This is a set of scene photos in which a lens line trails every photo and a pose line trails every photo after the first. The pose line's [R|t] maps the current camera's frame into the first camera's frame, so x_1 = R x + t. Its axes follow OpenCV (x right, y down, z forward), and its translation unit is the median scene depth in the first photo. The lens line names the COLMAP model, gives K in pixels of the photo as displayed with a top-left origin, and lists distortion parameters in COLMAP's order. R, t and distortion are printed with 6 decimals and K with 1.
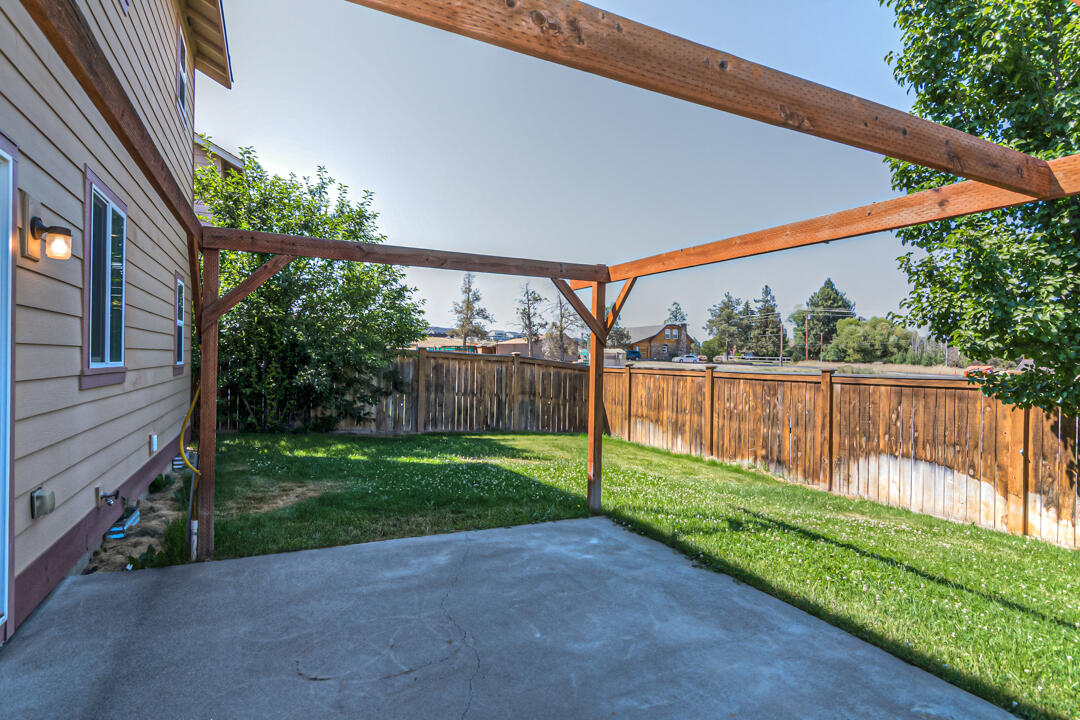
lens RADIAL K [[571.8, 0, 539.9], [0, 571.8, 358.6], [0, 0, 1]] dist [0.029752, -0.000630]
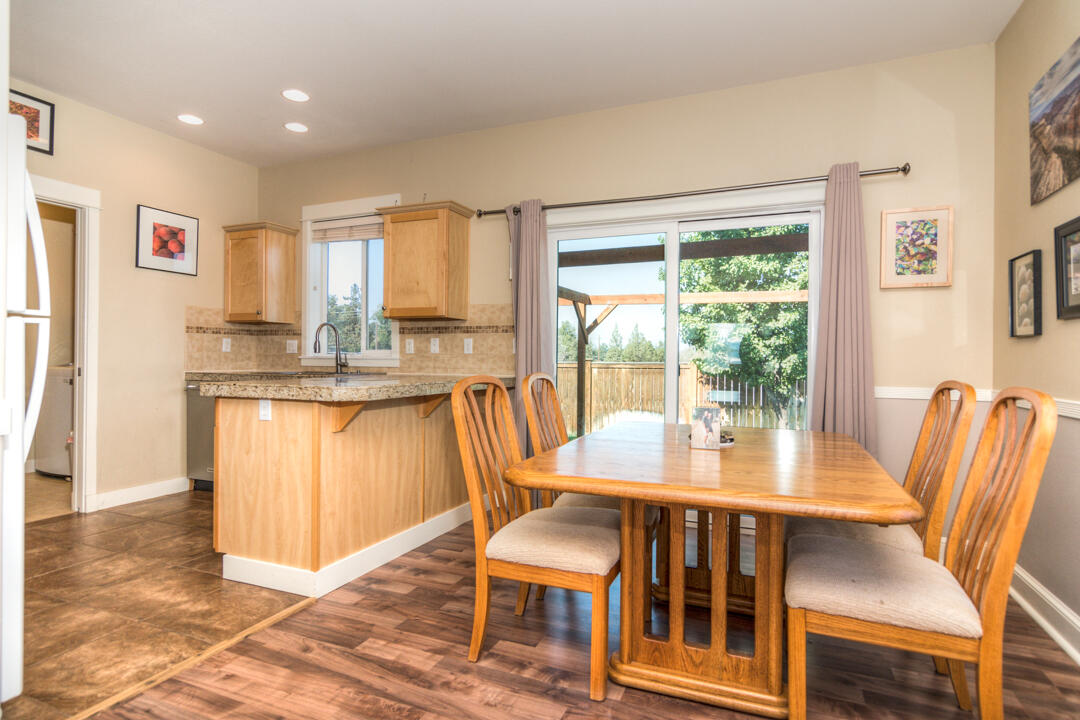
lens RADIAL K [[571.8, 0, 539.8], [0, 571.8, 358.4], [0, 0, 1]] dist [0.029752, -0.000630]
pose [[0.744059, -0.012007, 0.668006, -0.691467], [0.006954, 0.999924, 0.010227, -0.000592], [-0.668077, -0.002965, 0.744086, -0.064260]]
